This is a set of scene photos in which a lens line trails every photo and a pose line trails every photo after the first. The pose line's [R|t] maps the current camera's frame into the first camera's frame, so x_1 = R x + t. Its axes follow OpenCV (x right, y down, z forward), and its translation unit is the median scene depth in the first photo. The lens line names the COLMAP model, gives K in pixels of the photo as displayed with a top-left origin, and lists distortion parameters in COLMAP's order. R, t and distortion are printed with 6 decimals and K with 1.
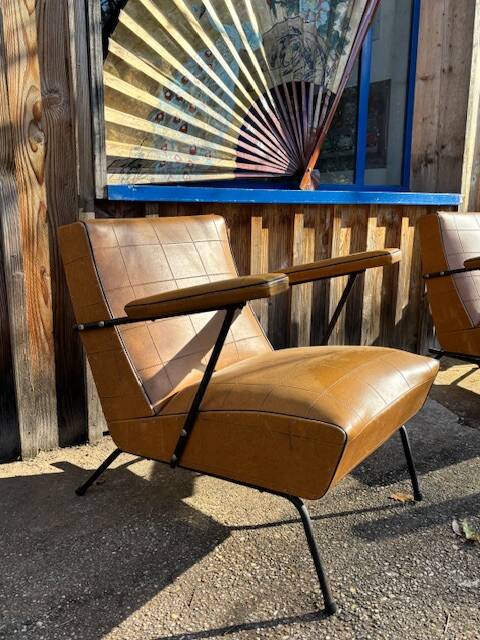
lens RADIAL K [[568.9, 0, 240.0], [0, 568.9, 320.0], [0, 0, 1]] dist [0.005394, -0.007144]
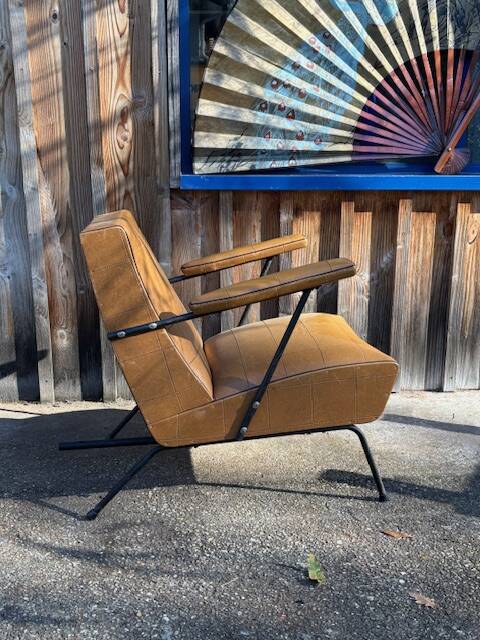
lens RADIAL K [[692.2, 0, 240.0], [0, 692.2, 320.0], [0, 0, 1]] dist [0.045133, -0.033039]
pose [[0.846527, 0.112257, -0.520375, 0.501764], [-0.102149, 0.993602, 0.048171, -0.023895], [0.522453, 0.012377, 0.852578, -0.094734]]
